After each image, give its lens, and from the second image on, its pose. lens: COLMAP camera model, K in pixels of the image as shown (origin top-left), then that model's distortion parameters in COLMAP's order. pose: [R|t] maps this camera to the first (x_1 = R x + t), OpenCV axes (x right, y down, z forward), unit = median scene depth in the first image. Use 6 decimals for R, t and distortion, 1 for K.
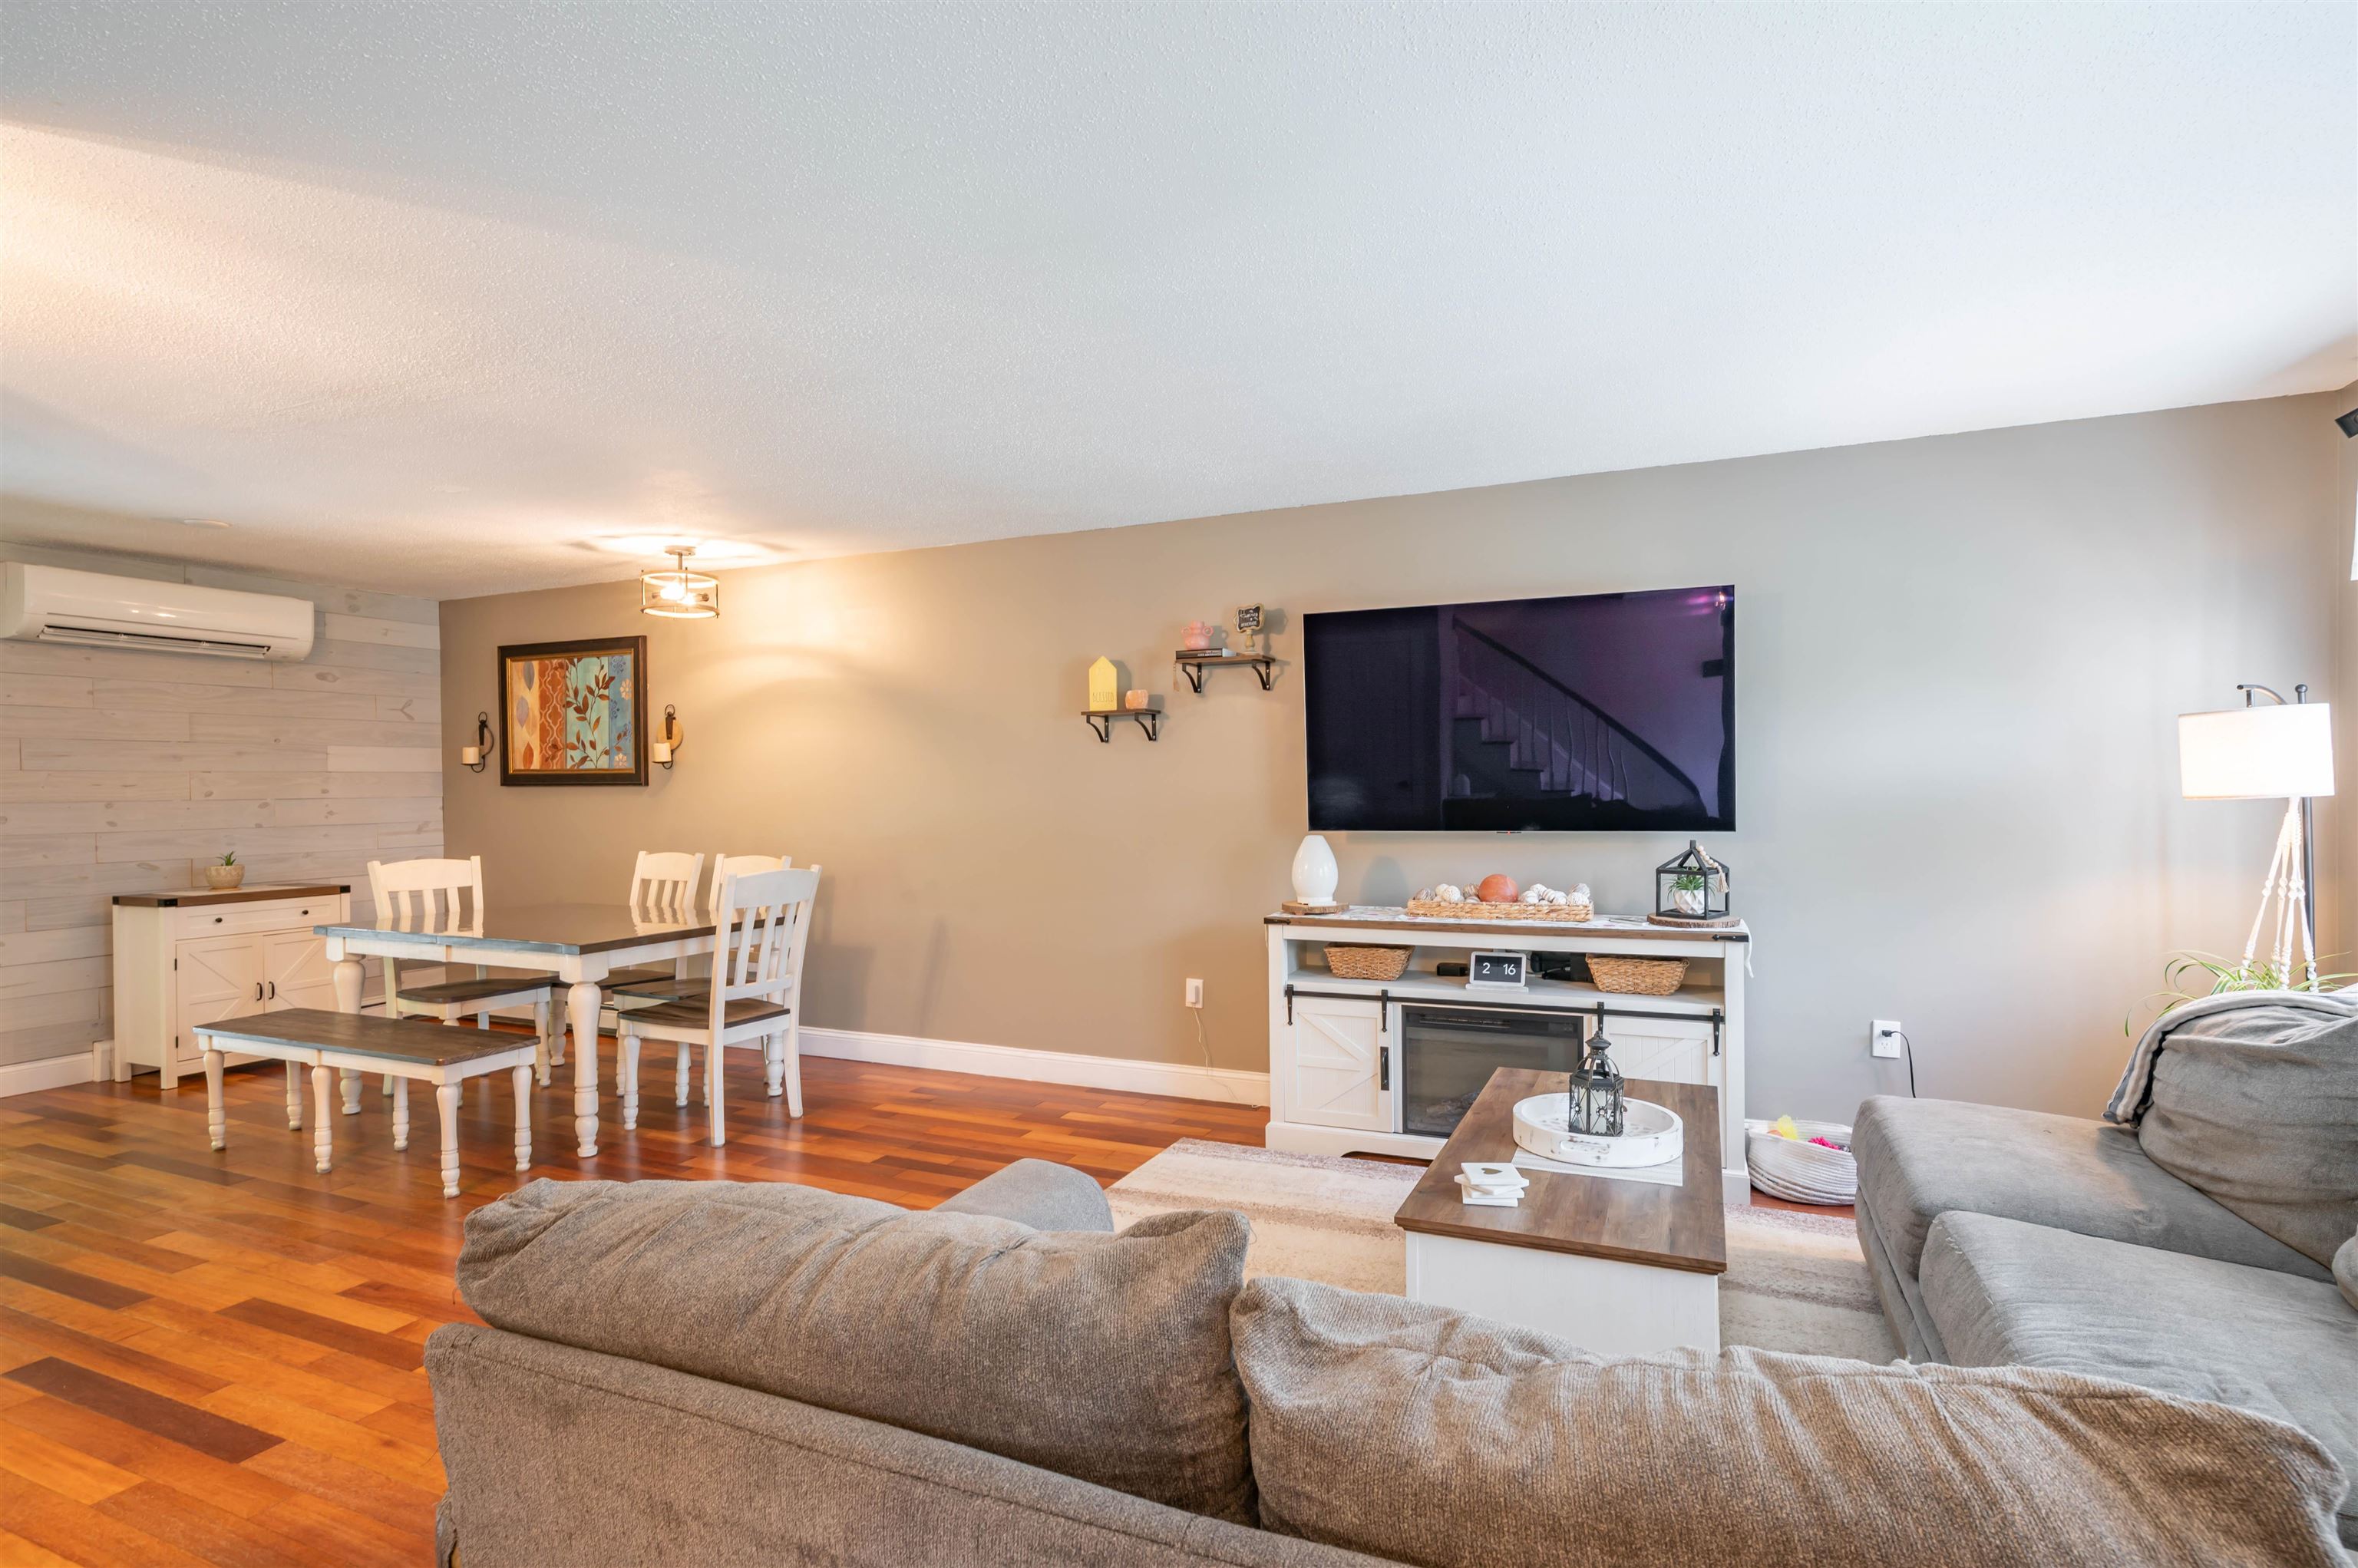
lens RADIAL K [[1154.6, 0, 1235.8], [0, 1154.6, 797.7], [0, 0, 1]] dist [0.003920, 0.000689]
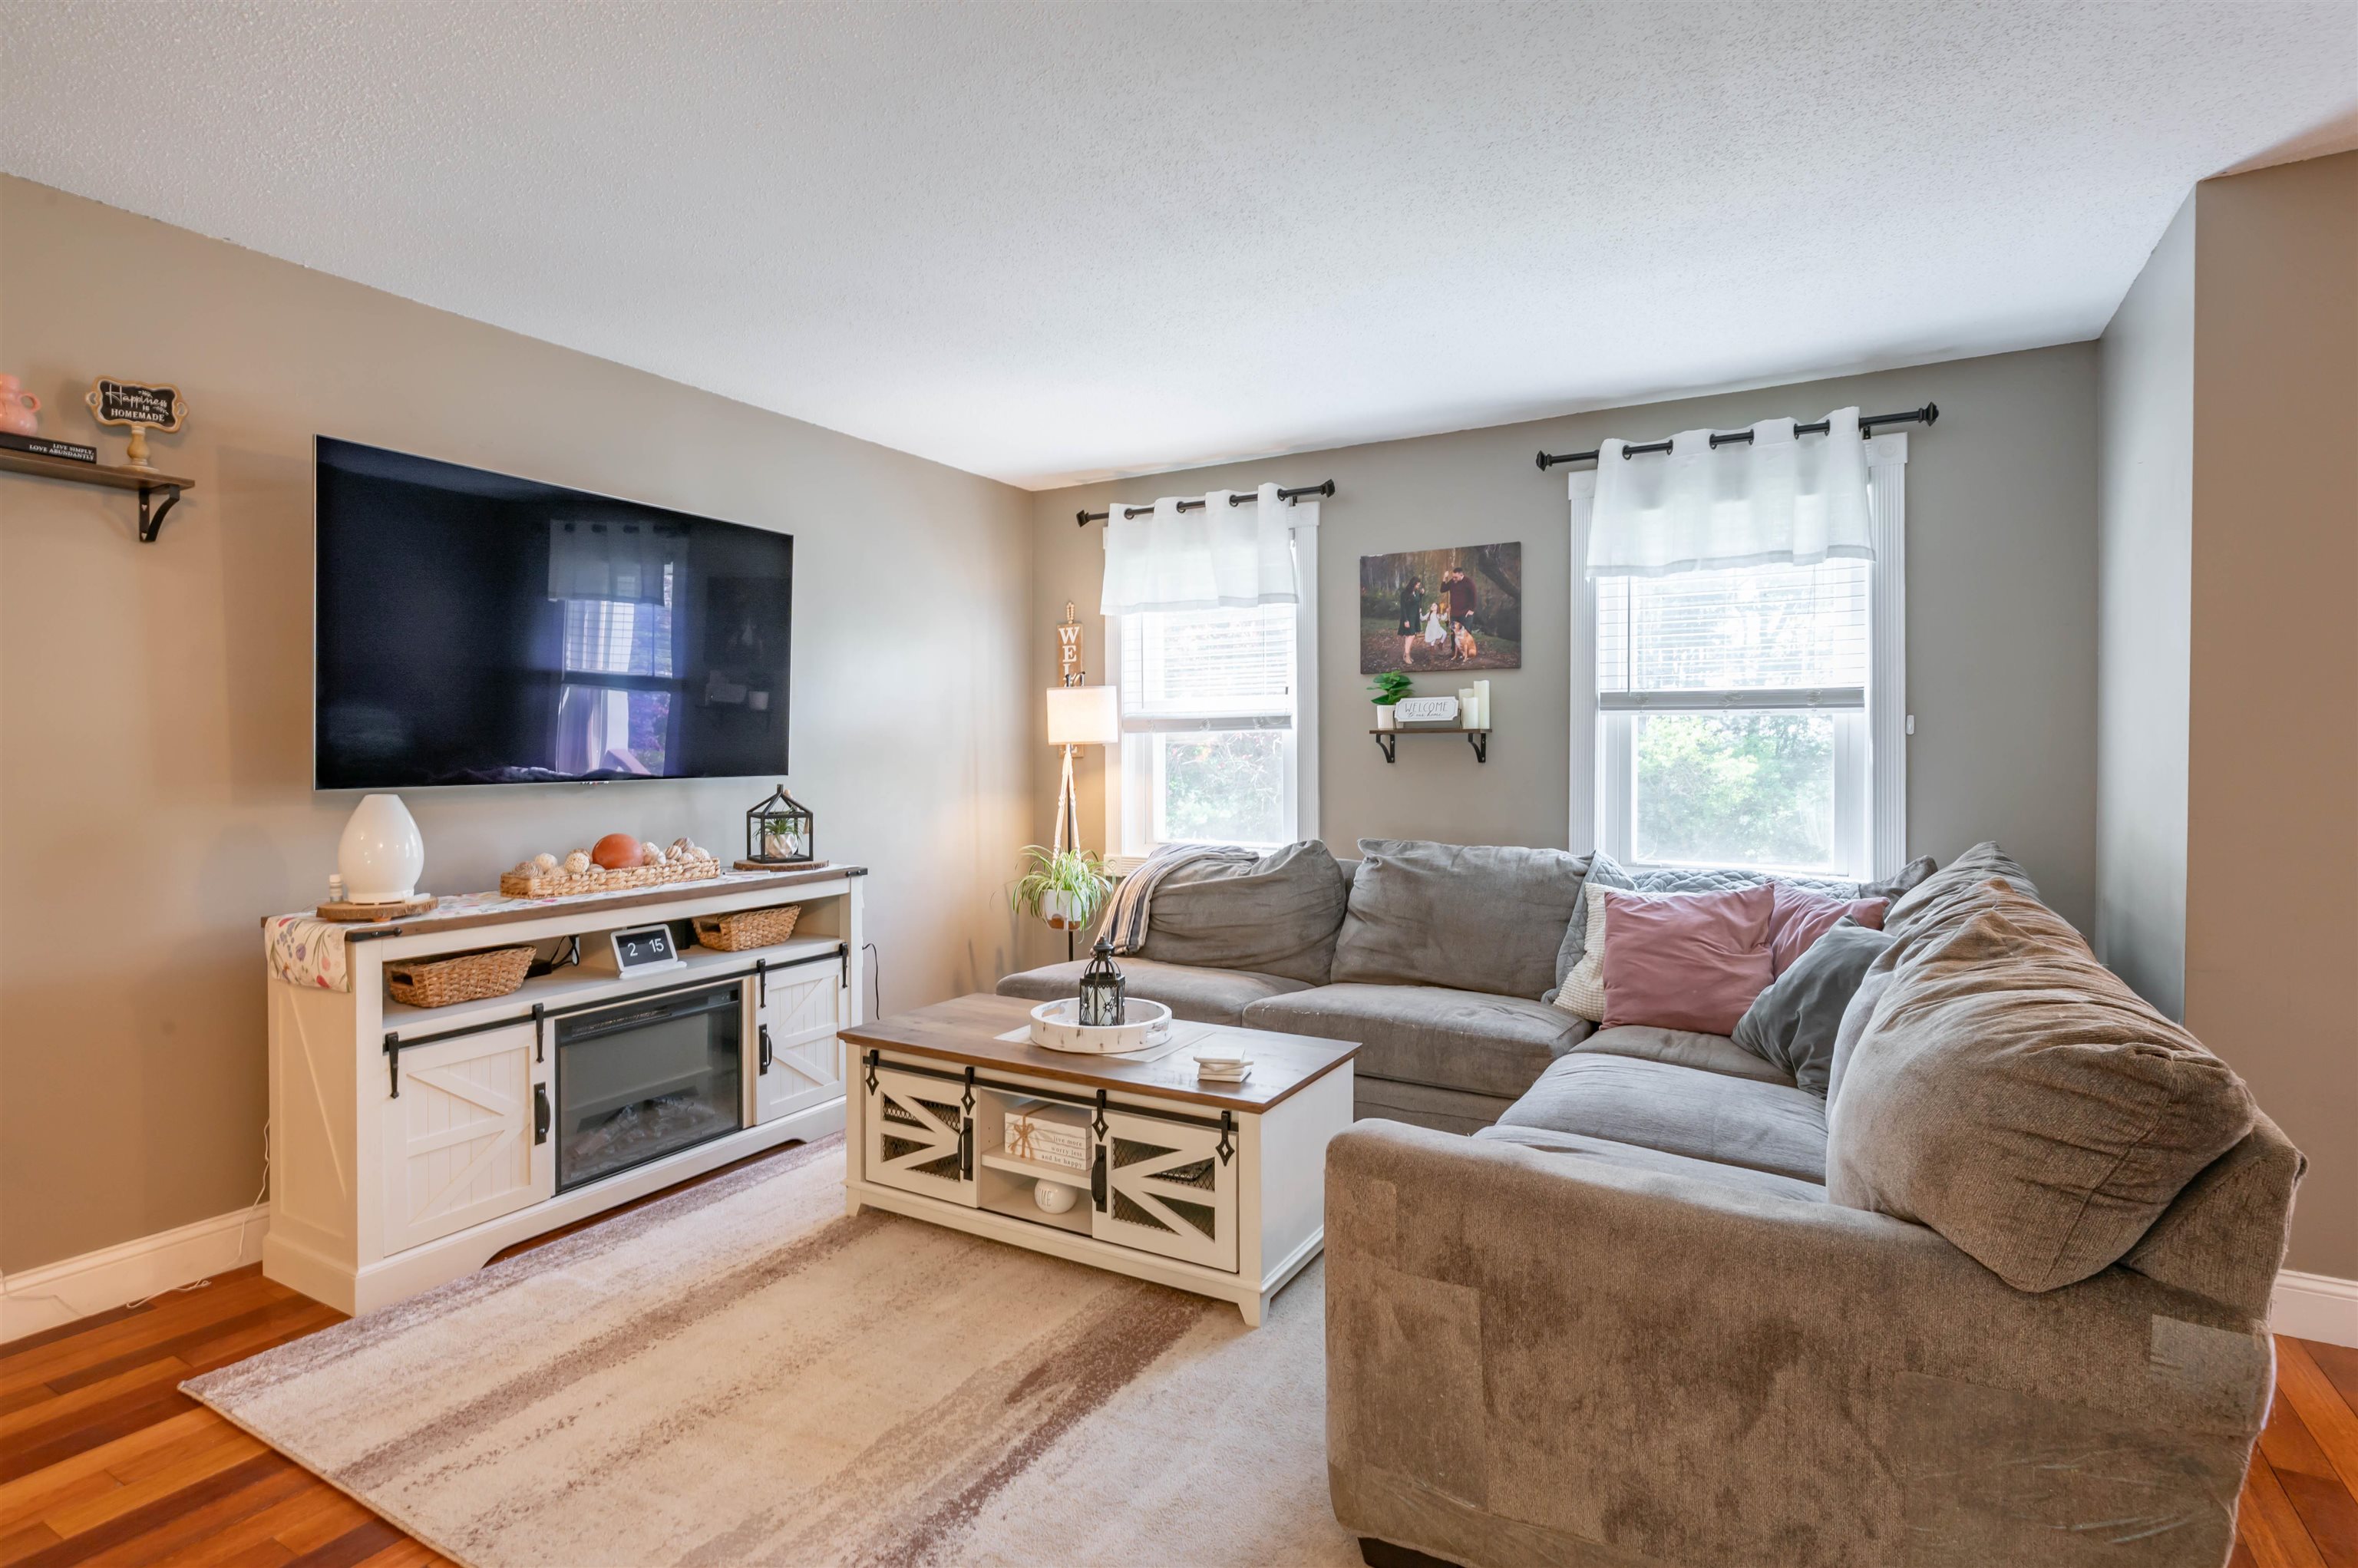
lens RADIAL K [[1155.5, 0, 1158.7], [0, 1155.5, 768.0], [0, 0, 1]] dist [-0.003067, 0.000518]
pose [[0.141419, -0.006550, 0.989928, -0.404193], [0.011246, 0.999924, 0.005009, 0.016088], [-0.989886, 0.010424, 0.141482, 0.397796]]
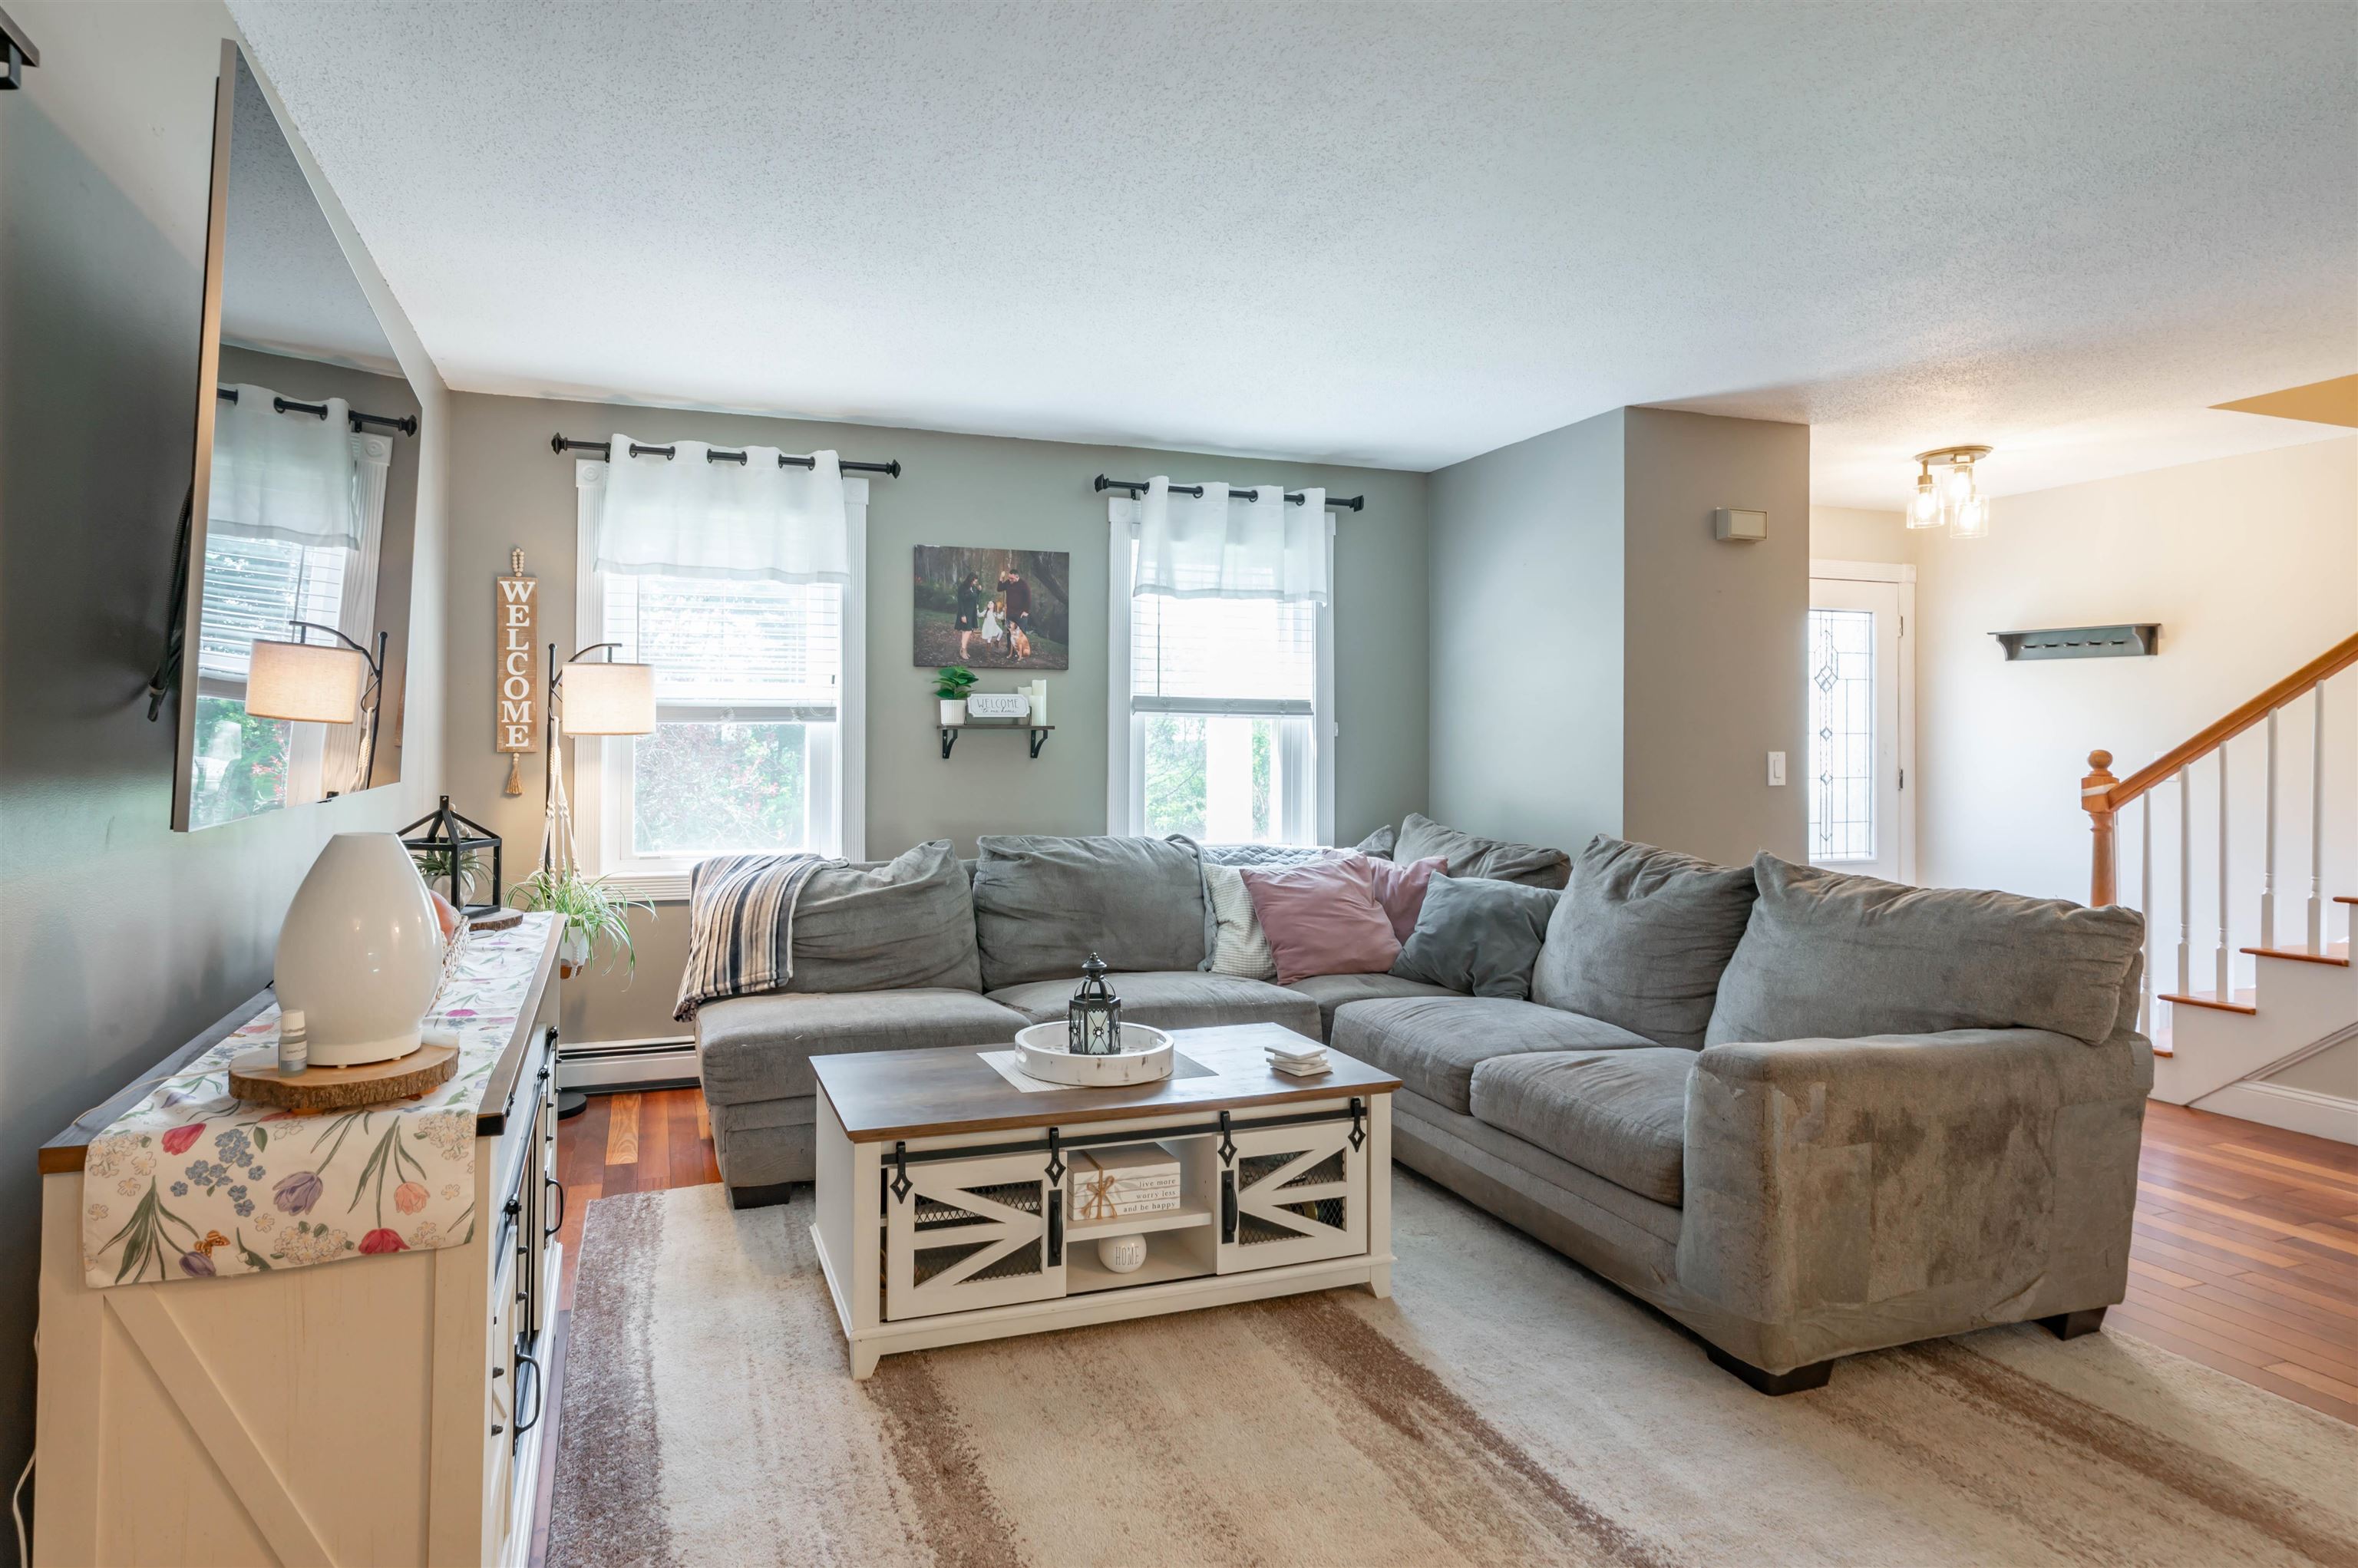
lens RADIAL K [[1187.5, 0, 1037.9], [0, 1187.5, 735.8], [0, 0, 1]] dist [-0.002390, 0.000115]
pose [[-0.634856, 0.011955, 0.772538, -0.234930], [0.009119, 0.999927, -0.007981, 0.009113], [-0.772577, 0.001978, -0.634918, 0.863696]]
